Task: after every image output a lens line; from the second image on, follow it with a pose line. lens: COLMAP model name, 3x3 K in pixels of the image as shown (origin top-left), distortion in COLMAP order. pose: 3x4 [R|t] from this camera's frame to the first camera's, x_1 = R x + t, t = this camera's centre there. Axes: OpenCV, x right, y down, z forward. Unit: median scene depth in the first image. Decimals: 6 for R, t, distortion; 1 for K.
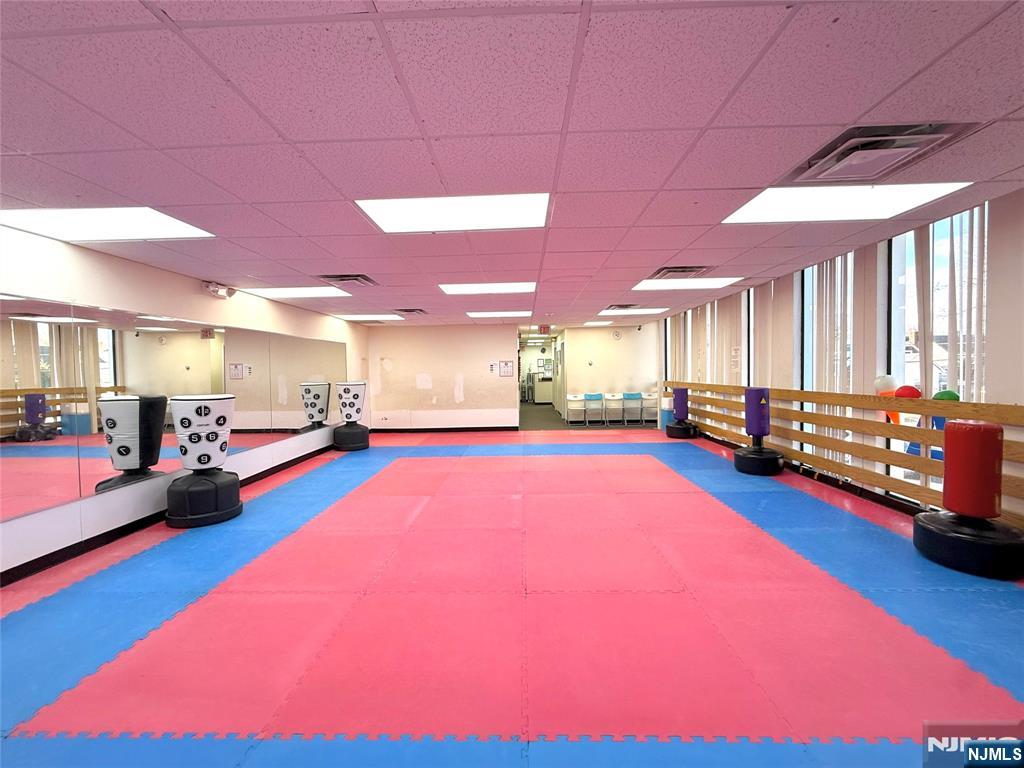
lens RADIAL K [[409.5, 0, 512.2], [0, 409.5, 380.8], [0, 0, 1]] dist [0.002249, 0.000262]
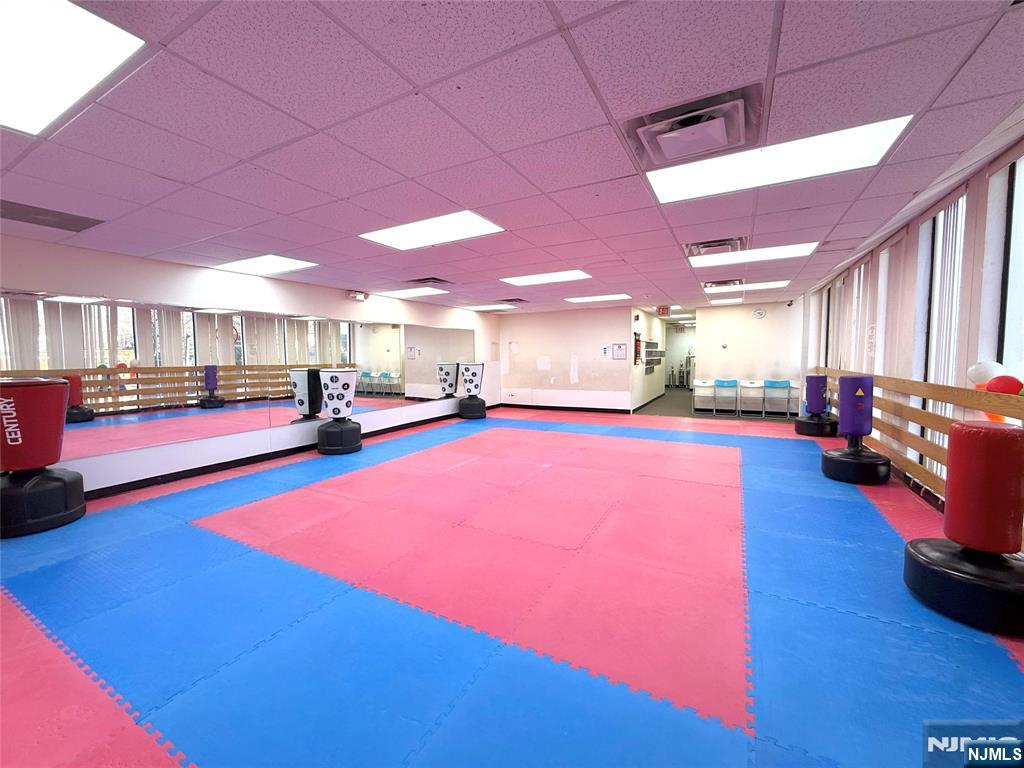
lens RADIAL K [[409.5, 0, 513.1], [0, 409.5, 383.4], [0, 0, 1]] dist [0.002249, 0.000262]
pose [[0.889953, 0.037948, -0.454471, 0.365040], [-0.015916, 0.998509, 0.052209, -0.000260], [0.455775, -0.039231, 0.889230, -0.028616]]
